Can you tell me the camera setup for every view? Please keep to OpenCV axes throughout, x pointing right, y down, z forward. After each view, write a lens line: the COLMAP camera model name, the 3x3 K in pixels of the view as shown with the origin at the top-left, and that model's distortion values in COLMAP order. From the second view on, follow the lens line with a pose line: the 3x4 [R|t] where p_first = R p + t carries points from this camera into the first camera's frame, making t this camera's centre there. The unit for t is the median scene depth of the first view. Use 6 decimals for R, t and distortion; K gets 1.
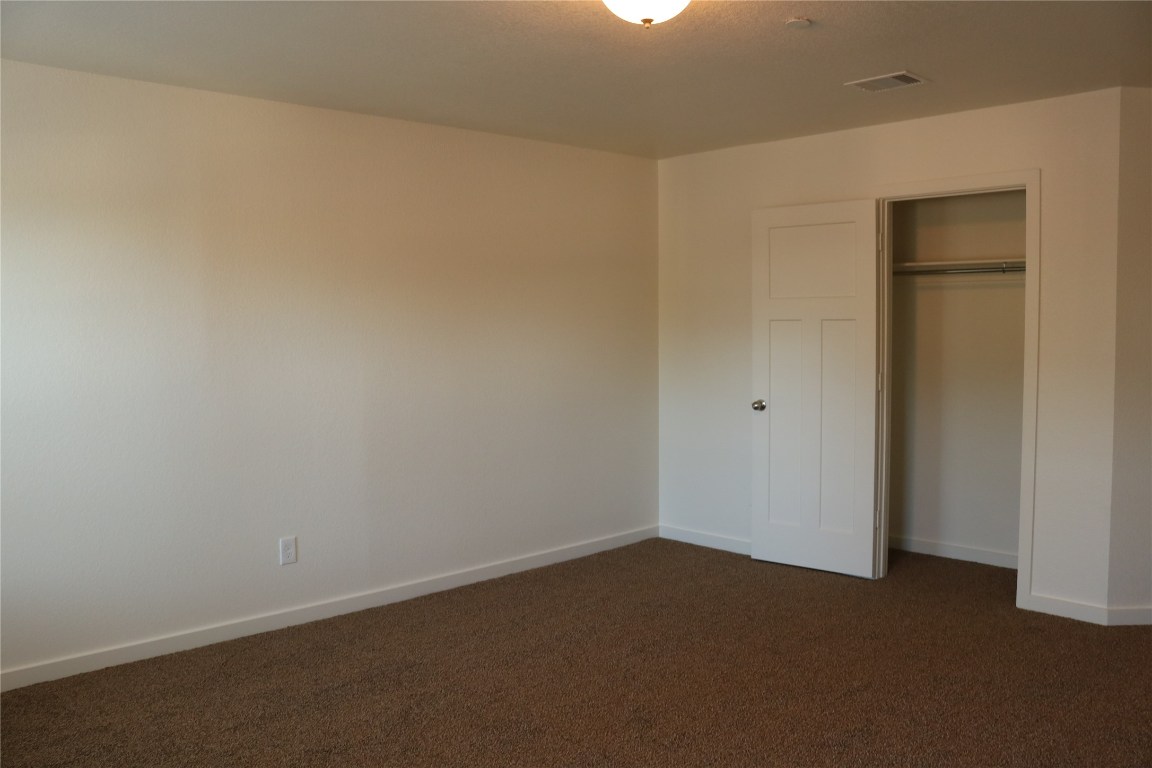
lens RADIAL K [[953.9, 0, 568.3], [0, 953.9, 384.9], [0, 0, 1]] dist [-0.151945, 0.120826]
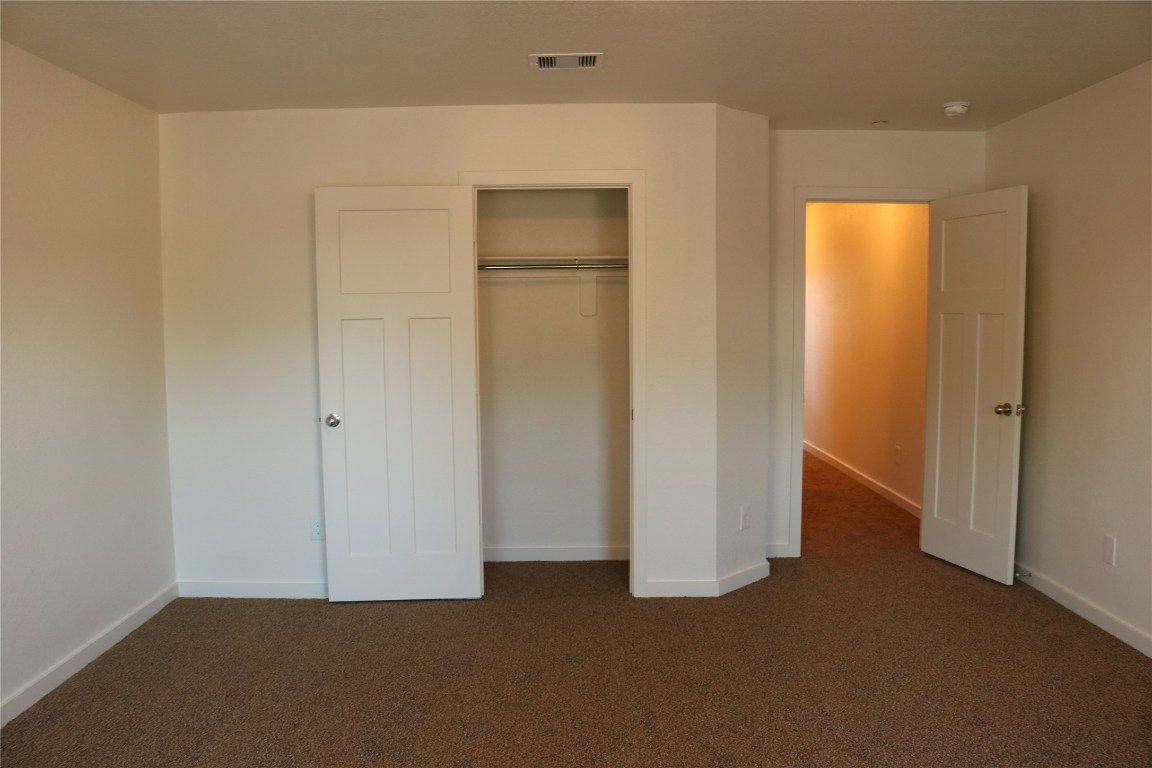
lens RADIAL K [[953.9, 0, 568.3], [0, 953.9, 384.9], [0, 0, 1]] dist [-0.151945, 0.120826]
pose [[0.687495, -0.051963, 0.724327, -0.285166], [0.051553, 0.998412, 0.022695, -0.019783], [-0.724357, 0.021738, 0.689083, 0.293491]]
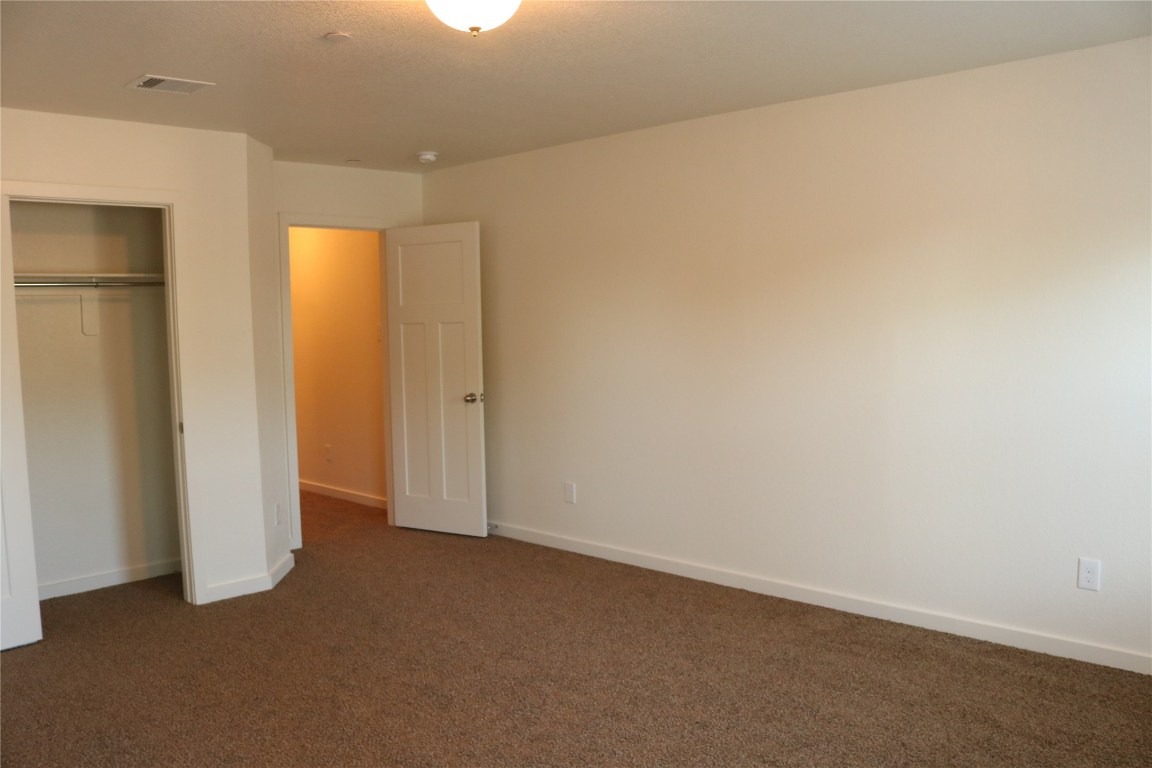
lens RADIAL K [[953.9, 0, 568.3], [0, 953.9, 384.9], [0, 0, 1]] dist [-0.151945, 0.120826]
pose [[-0.026181, -0.060862, 0.997803, -0.517137], [0.094109, 0.993562, 0.063073, -0.032512], [-0.995218, 0.095553, -0.020285, 0.522253]]
